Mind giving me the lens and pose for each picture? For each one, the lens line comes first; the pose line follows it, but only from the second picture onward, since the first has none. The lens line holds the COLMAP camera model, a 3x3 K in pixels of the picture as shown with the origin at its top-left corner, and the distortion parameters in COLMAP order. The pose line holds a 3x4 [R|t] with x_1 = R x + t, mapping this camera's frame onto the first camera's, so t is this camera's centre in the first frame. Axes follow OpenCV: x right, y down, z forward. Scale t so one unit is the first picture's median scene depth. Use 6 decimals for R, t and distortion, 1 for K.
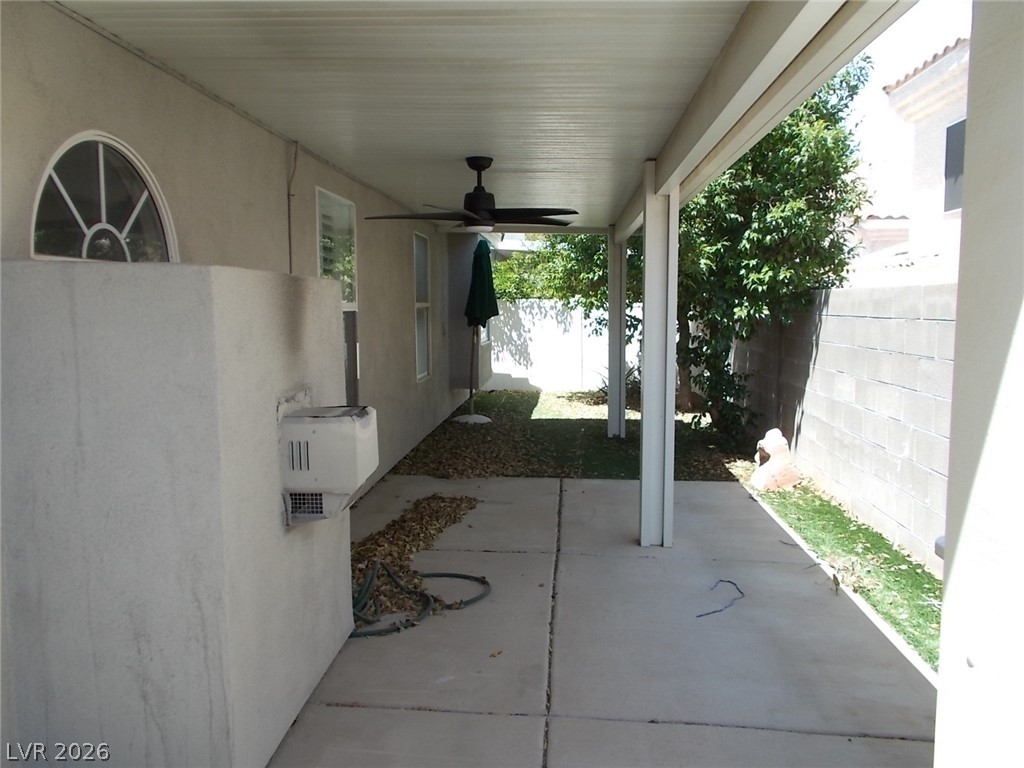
lens RADIAL K [[796.7, 0, 509.7], [0, 796.7, 378.1], [0, 0, 1]] dist [0.014919, -0.000286]
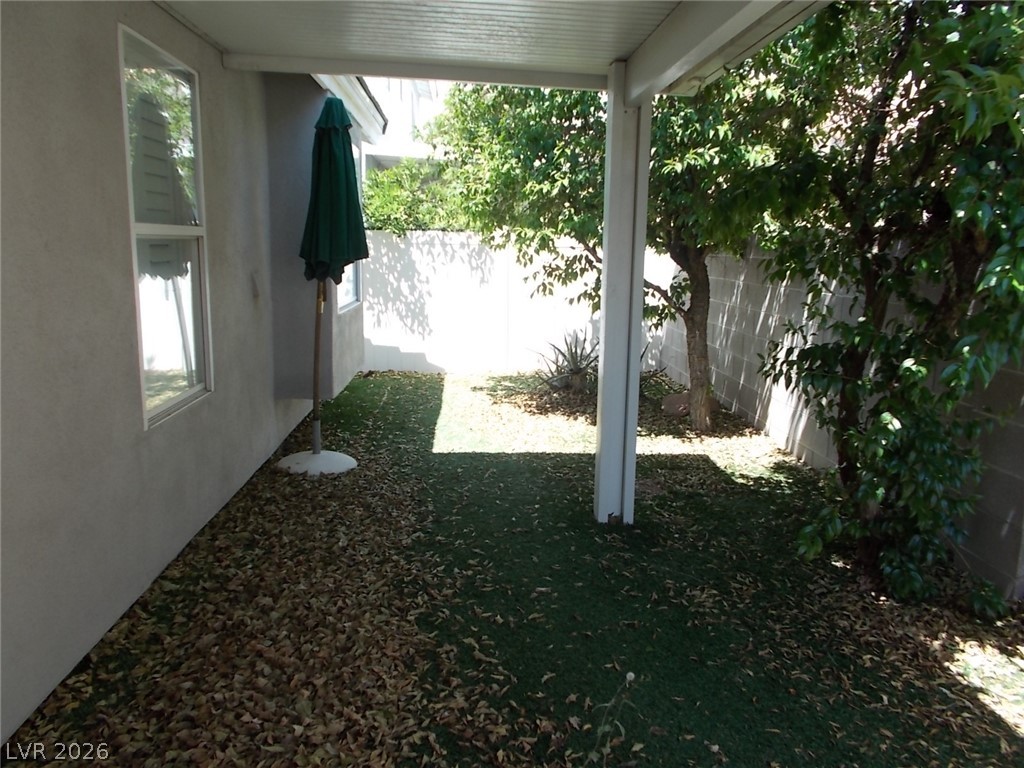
lens RADIAL K [[796.7, 0, 509.7], [0, 796.7, 378.1], [0, 0, 1]] dist [0.014919, -0.000286]
pose [[0.991052, 0.001797, 0.133463, 0.005020], [-0.011883, 0.997127, 0.074808, -0.033343], [-0.132946, -0.075724, 0.988226, 0.387417]]
